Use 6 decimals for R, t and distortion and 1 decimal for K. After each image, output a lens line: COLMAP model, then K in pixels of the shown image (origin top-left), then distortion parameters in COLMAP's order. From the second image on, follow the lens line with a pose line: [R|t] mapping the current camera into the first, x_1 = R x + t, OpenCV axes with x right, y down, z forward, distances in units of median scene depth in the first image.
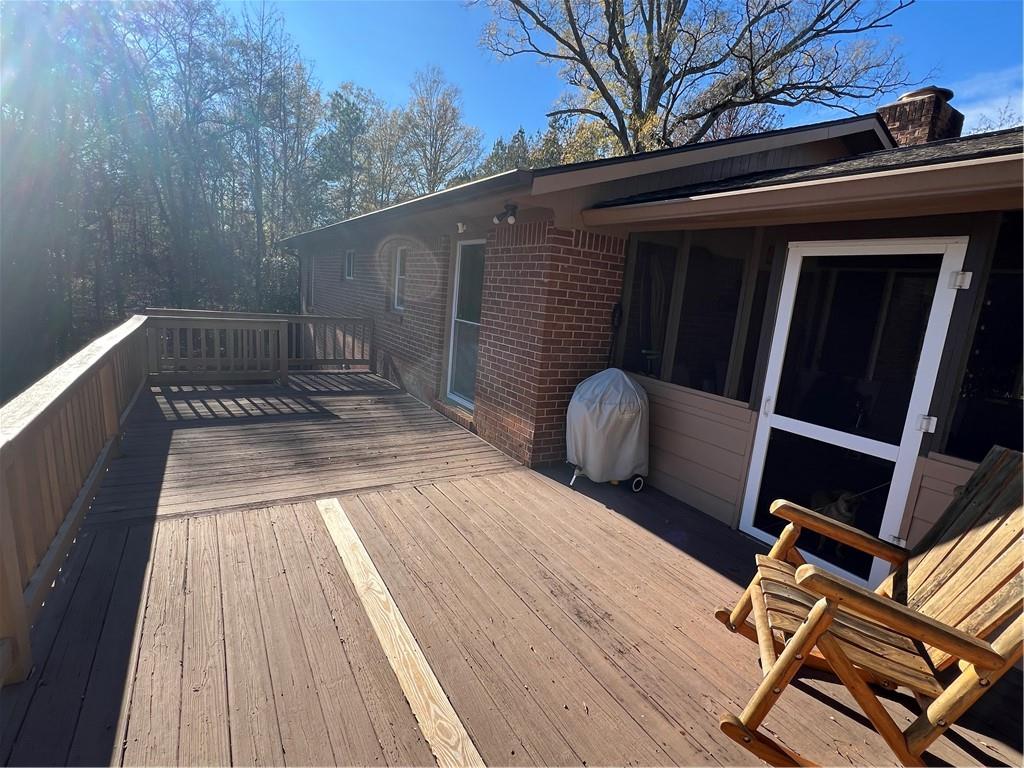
lens RADIAL K [[495.3, 0, 514.2], [0, 495.3, 380.9], [0, 0, 1]] dist [-0.002301, -0.000819]
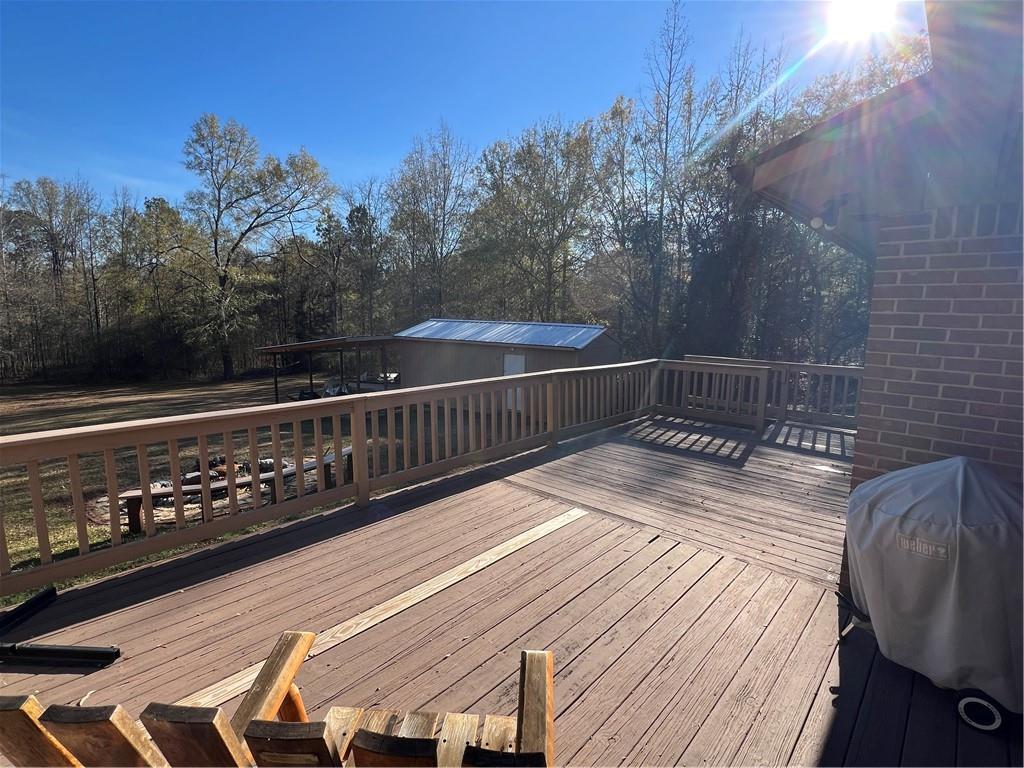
lens RADIAL K [[495.3, 0, 514.2], [0, 495.3, 380.9], [0, 0, 1]] dist [-0.002301, -0.000819]
pose [[0.279716, 0.050983, -0.958728, 0.515852], [-0.164499, 0.986367, 0.004459, -0.026783], [0.945885, 0.156462, 0.284289, 0.377458]]
